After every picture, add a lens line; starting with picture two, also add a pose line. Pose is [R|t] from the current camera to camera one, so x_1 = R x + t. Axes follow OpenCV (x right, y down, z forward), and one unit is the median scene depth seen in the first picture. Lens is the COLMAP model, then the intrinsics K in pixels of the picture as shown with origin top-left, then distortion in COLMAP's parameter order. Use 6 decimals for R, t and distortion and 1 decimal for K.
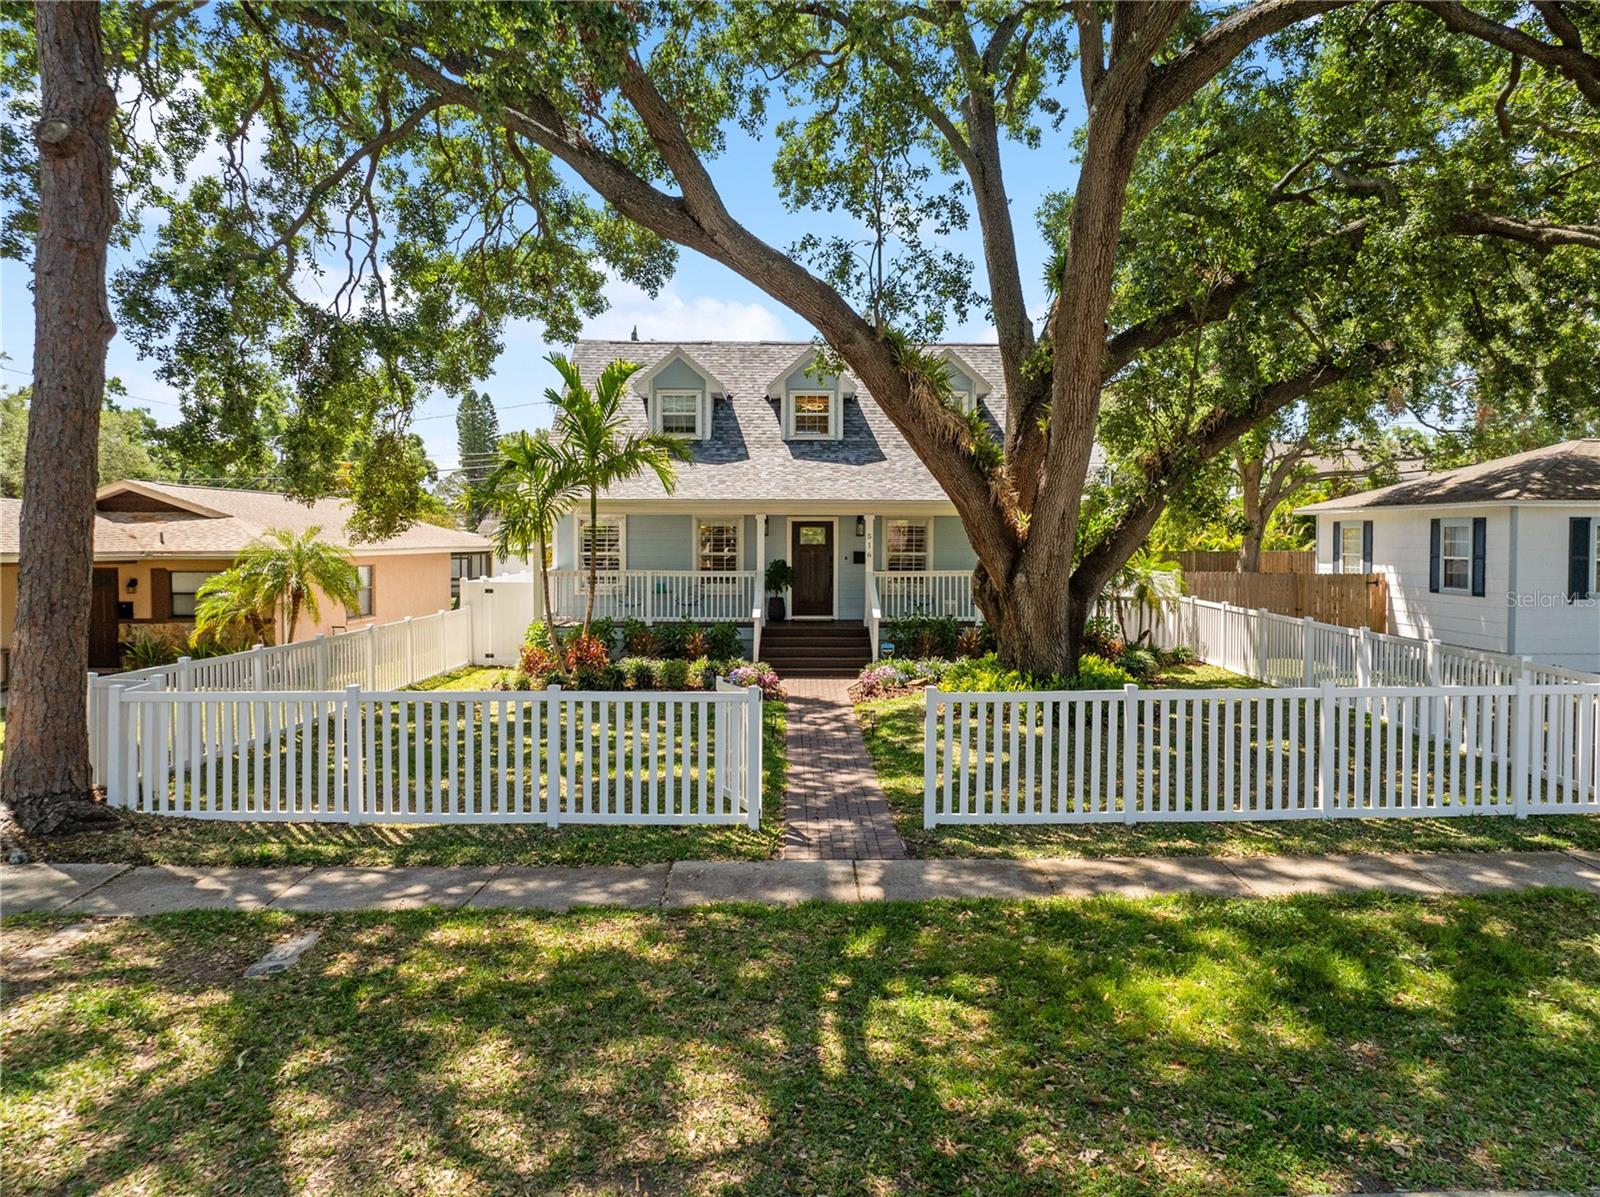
lens RADIAL K [[1119.3, 0, 795.8], [0, 1119.3, 594.1], [0, 0, 1]] dist [0.004032, 0.000295]
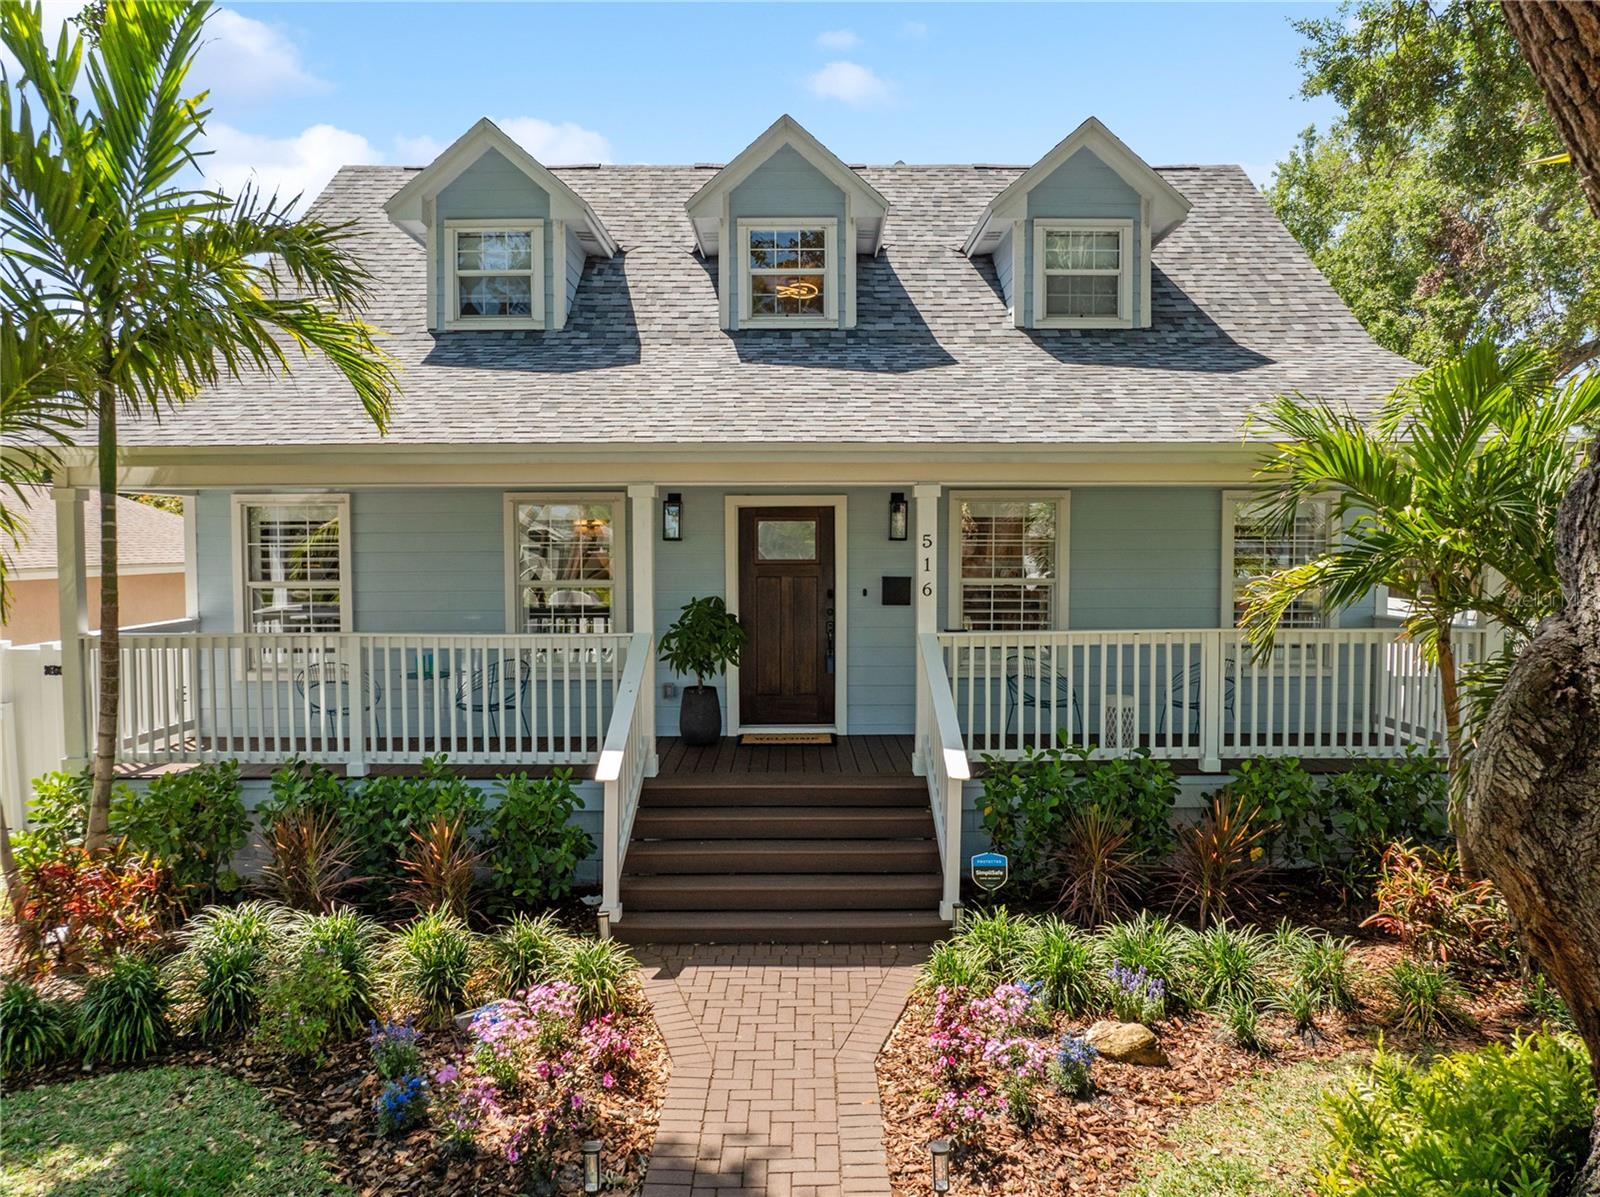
lens RADIAL K [[1119.3, 0, 804.6], [0, 1119.3, 599.1], [0, 0, 1]] dist [0.004032, 0.000295]
pose [[0.999969, -0.005521, -0.005701, 0.024180], [0.005510, 0.999983, -0.001943, -0.028552], [0.005712, 0.001911, 0.999982, 0.568928]]
